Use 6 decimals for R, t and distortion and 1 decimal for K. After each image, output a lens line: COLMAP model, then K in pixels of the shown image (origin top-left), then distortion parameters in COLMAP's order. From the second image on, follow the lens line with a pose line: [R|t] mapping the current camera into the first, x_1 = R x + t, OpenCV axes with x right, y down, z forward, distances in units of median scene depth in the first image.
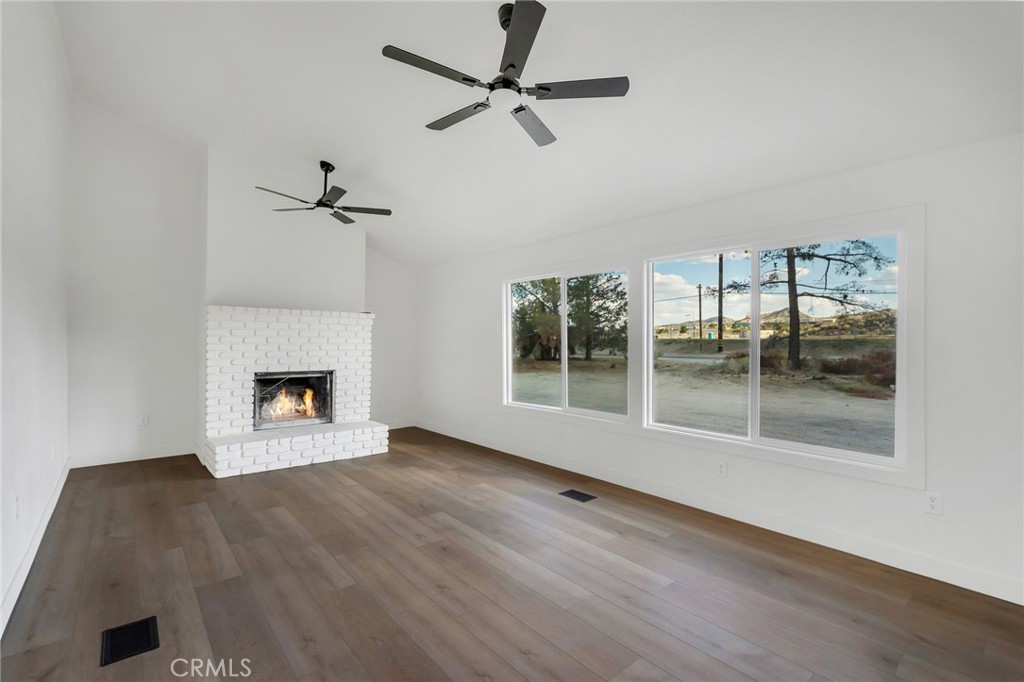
lens RADIAL K [[462.0, 0, 509.3], [0, 462.0, 332.4], [0, 0, 1]] dist [-0.001063, -0.000408]
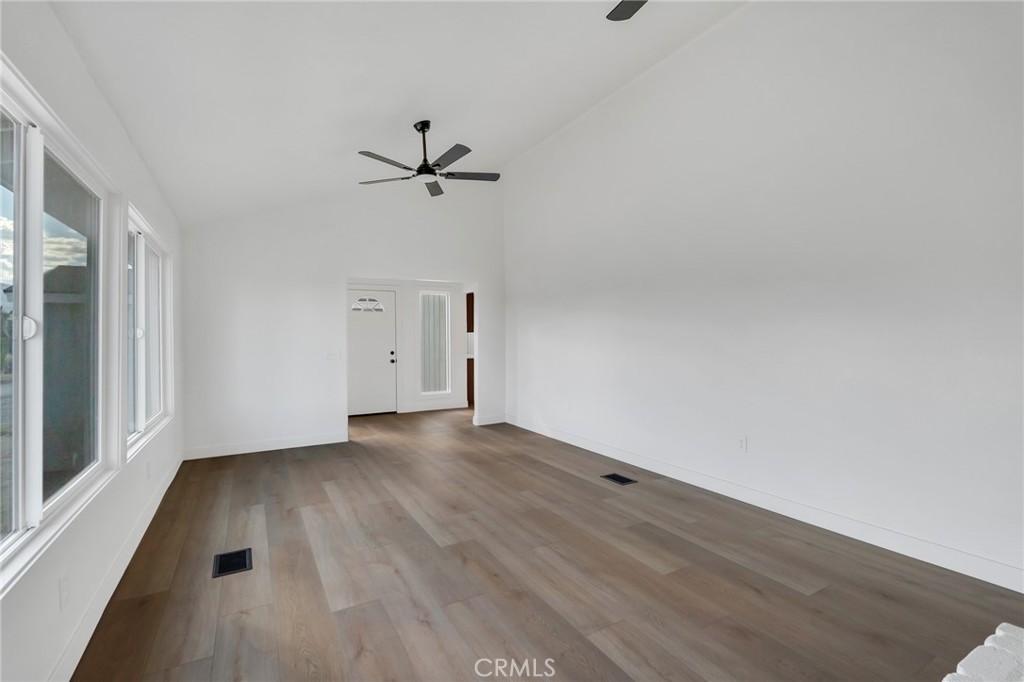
lens RADIAL K [[462.0, 0, 509.3], [0, 462.0, 332.4], [0, 0, 1]] dist [-0.001063, -0.000408]
pose [[-0.984842, -0.001382, 0.173447, -0.425330], [-0.007212, 0.999430, -0.032989, 0.051557], [-0.173303, -0.033739, -0.984290, 1.898530]]
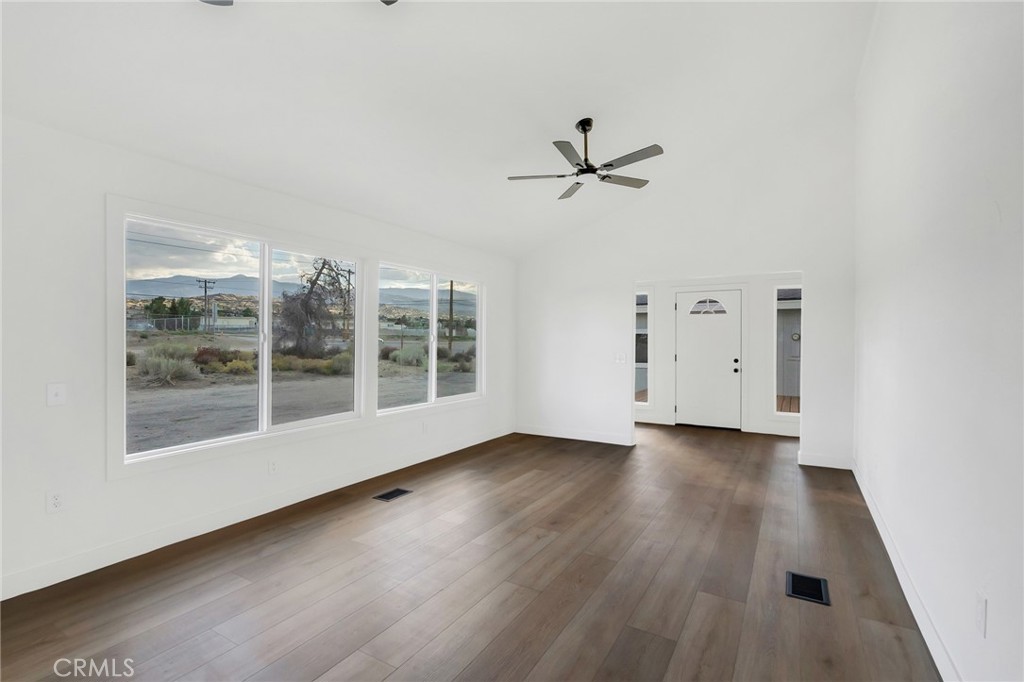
lens RADIAL K [[470.4, 0, 512.0], [0, 470.4, 341.0], [0, 0, 1]] dist [-0.000434, -0.000193]
pose [[-0.329092, -0.009614, 0.944249, -1.051419], [-0.026677, 0.999644, 0.000881, 0.020611], [-0.943921, -0.024900, -0.329231, 1.311211]]
